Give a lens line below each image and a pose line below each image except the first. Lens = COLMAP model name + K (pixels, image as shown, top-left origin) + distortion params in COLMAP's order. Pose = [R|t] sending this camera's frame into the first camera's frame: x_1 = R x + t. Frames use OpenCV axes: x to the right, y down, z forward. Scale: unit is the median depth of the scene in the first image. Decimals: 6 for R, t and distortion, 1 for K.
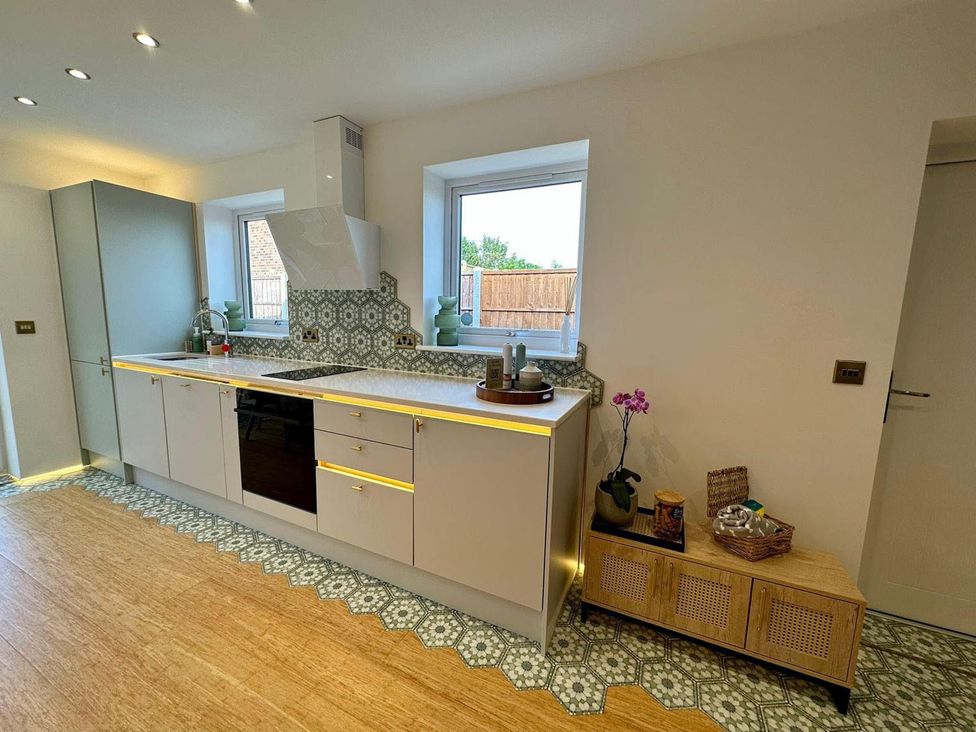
lens RADIAL K [[391.2, 0, 488.5], [0, 391.2, 366.1], [0, 0, 1]] dist [-0.005037, 0.000811]
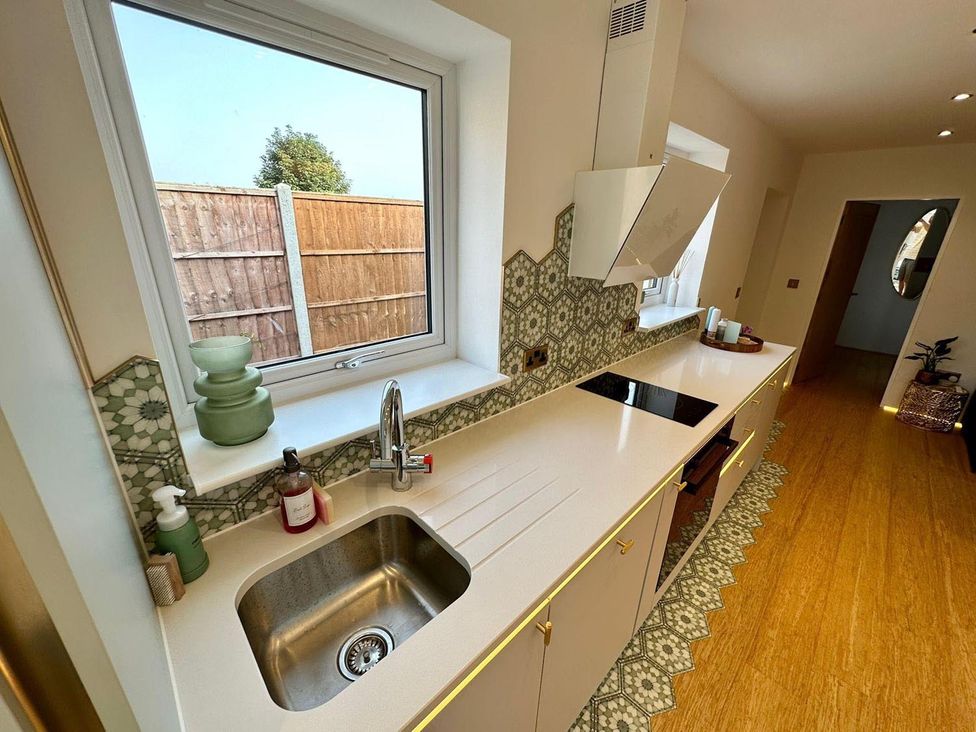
lens RADIAL K [[391.2, 0, 488.8], [0, 391.2, 365.5], [0, 0, 1]] dist [-0.005037, 0.000811]
pose [[0.350918, -0.330128, 0.876283, -1.034876], [0.107281, 0.943806, 0.312604, -0.267382], [-0.930241, -0.015690, 0.366615, 0.883762]]
